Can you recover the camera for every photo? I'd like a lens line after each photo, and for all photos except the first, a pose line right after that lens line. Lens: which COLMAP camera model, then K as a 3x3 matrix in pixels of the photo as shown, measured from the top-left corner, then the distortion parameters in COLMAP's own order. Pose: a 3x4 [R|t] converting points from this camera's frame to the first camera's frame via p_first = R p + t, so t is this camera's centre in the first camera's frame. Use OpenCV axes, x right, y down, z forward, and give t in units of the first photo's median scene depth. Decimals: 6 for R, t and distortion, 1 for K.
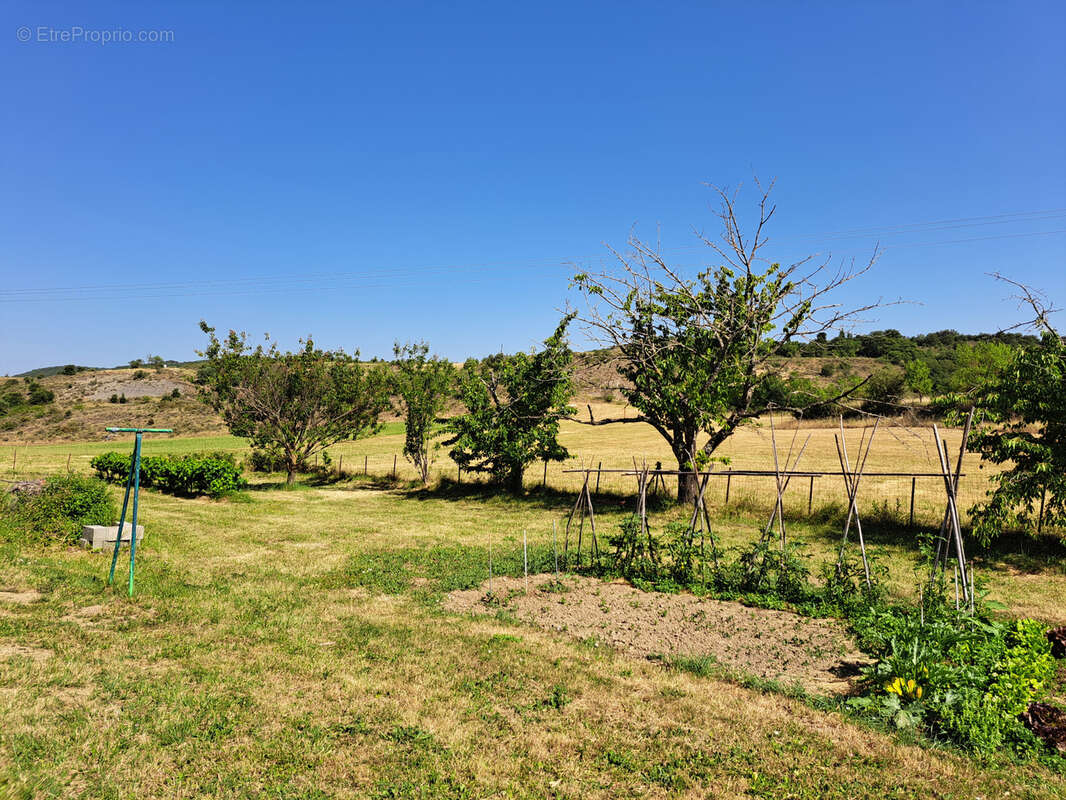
lens RADIAL K [[765.5, 0, 553.5], [0, 765.5, 383.3], [0, 0, 1]] dist [0.081606, -0.081161]
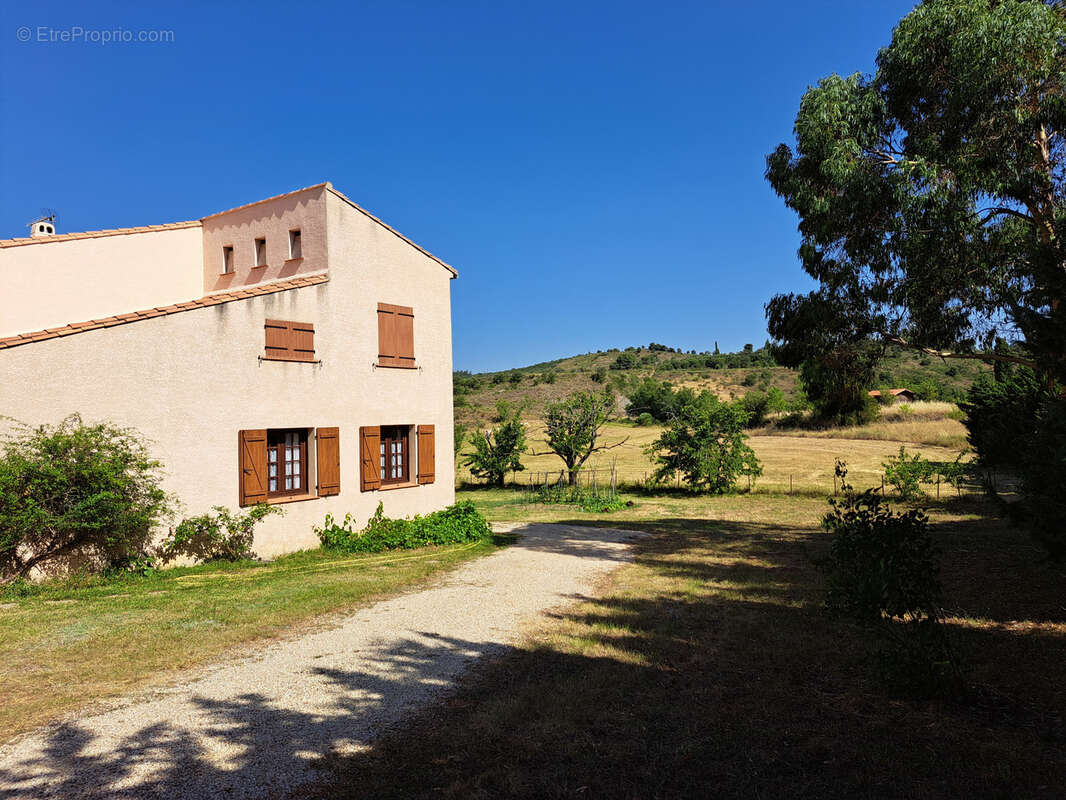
lens RADIAL K [[765.5, 0, 544.7], [0, 765.5, 393.1], [0, 0, 1]] dist [0.081606, -0.081161]
pose [[0.997908, -0.039644, 0.051075, -0.040518], [0.039653, 0.999213, 0.000839, -0.179836], [-0.051068, 0.001188, 0.998694, -1.768554]]
